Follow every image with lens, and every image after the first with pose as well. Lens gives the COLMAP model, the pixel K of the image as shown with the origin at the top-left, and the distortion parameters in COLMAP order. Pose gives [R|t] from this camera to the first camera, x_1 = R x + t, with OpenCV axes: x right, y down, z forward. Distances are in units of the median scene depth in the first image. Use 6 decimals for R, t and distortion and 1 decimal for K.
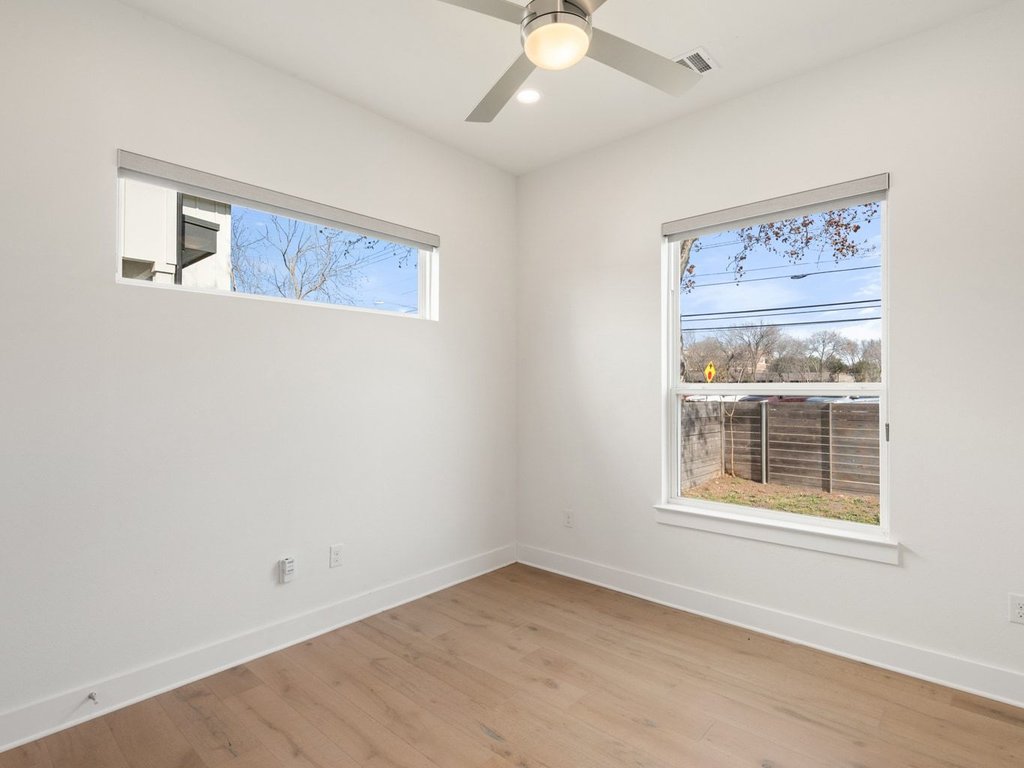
lens RADIAL K [[534.3, 0, 511.9], [0, 534.3, 386.7], [0, 0, 1]] dist [0.001261, -0.002023]
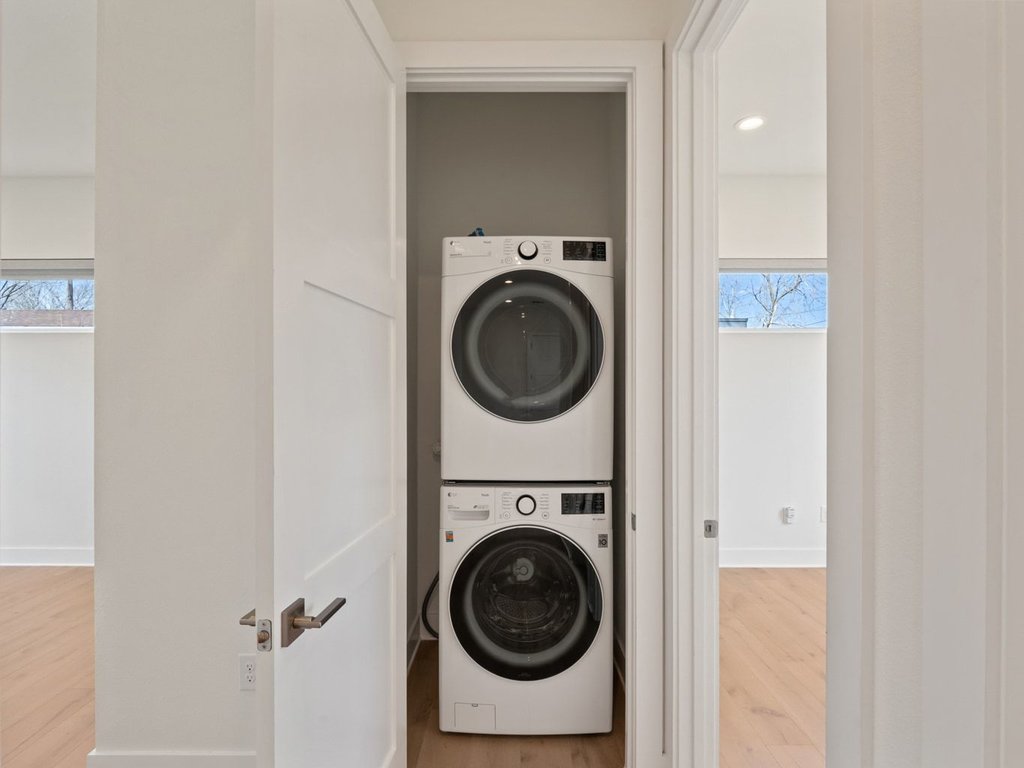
lens RADIAL K [[534.3, 0, 511.9], [0, 534.3, 386.7], [0, 0, 1]] dist [0.001261, -0.002023]
pose [[0.676835, -0.000254, -0.736135, 0.146268], [0.000213, 1.000000, -0.000149, -0.010520], [0.736135, -0.000056, 0.676835, -0.561851]]
